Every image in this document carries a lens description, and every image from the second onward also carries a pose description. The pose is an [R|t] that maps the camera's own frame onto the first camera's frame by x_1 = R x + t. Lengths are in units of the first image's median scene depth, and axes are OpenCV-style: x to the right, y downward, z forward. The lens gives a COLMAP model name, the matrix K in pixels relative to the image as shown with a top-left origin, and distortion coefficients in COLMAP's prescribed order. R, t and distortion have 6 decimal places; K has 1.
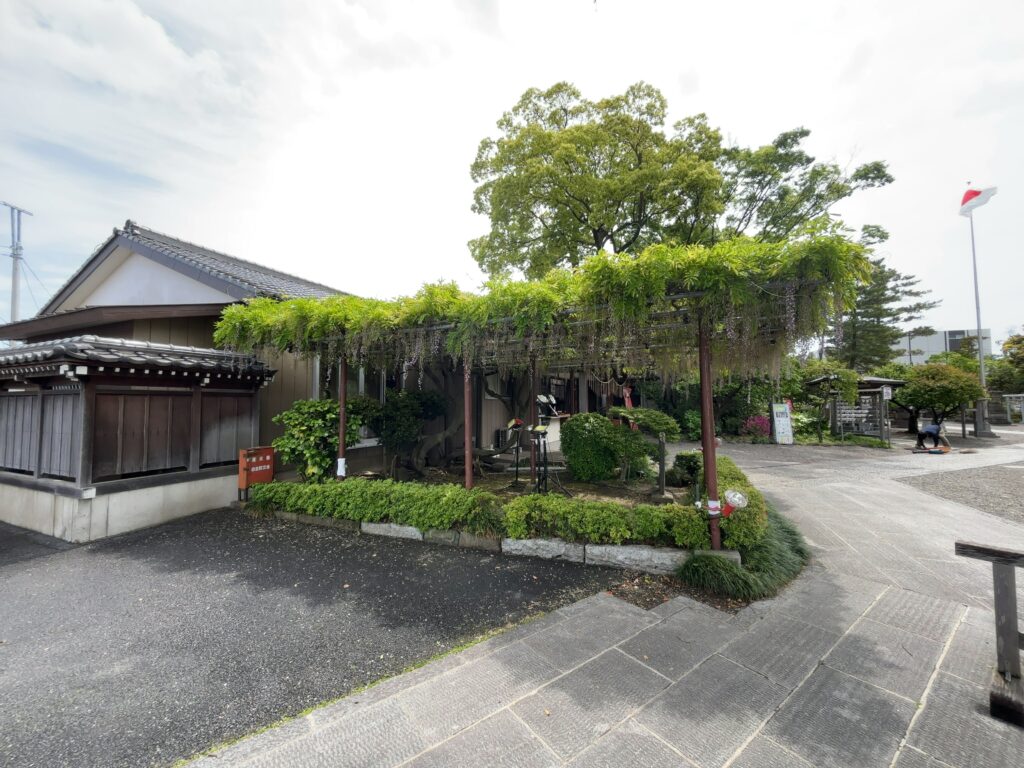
lens RADIAL K [[408.0, 0, 512.0], [0, 408.0, 384.0], [0, 0, 1]] dist [-0.001274, 0.000066]
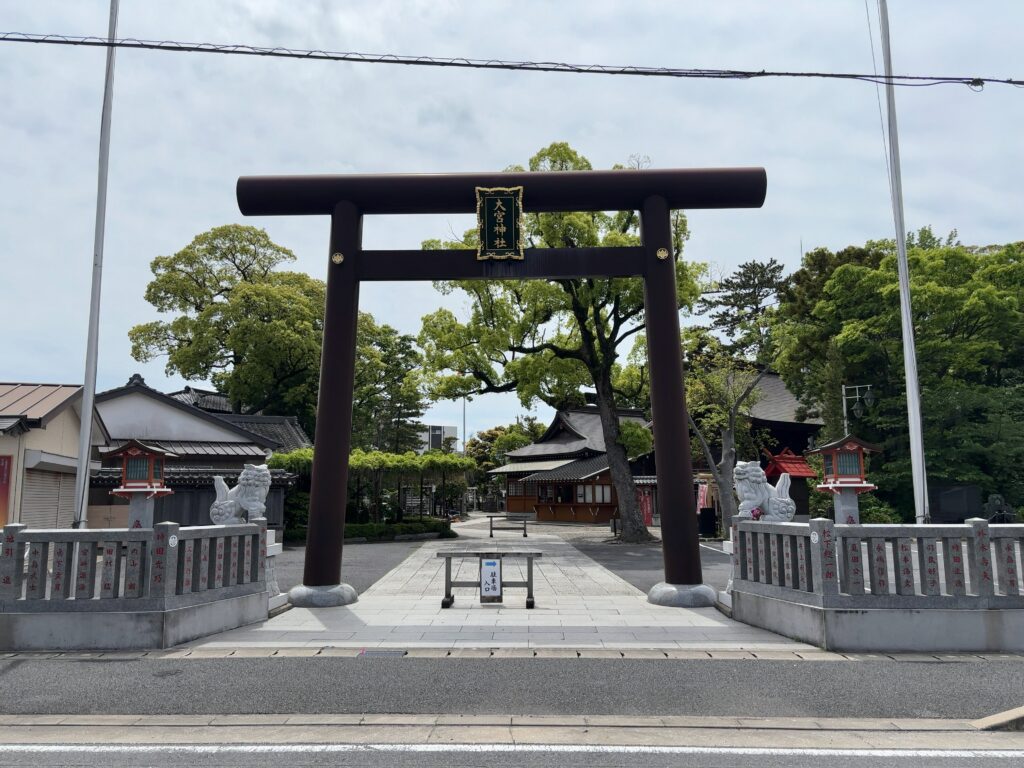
lens RADIAL K [[768.0, 0, 509.5], [0, 768.0, 396.7], [0, 0, 1]] dist [0.110831, -0.152083]
pose [[0.579407, 0.105220, 0.808218, -3.442496], [-0.040053, 0.994110, -0.100707, -0.114211], [-0.814054, 0.025979, 0.580209, -2.531884]]
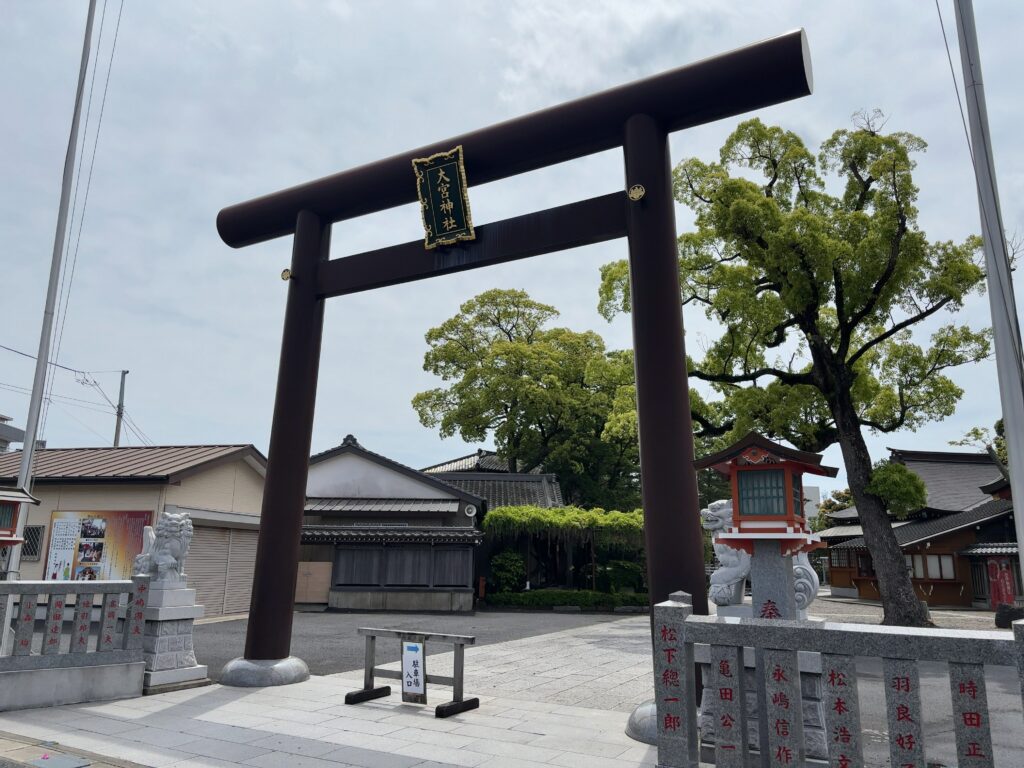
lens RADIAL K [[768.0, 0, 509.5], [0, 768.0, 396.7], [0, 0, 1]] dist [0.110831, -0.152083]
pose [[0.900524, 0.109927, 0.420681, -2.319768], [-0.044665, 0.985783, -0.161980, -0.122396], [-0.432506, 0.127077, 0.892631, -2.771760]]
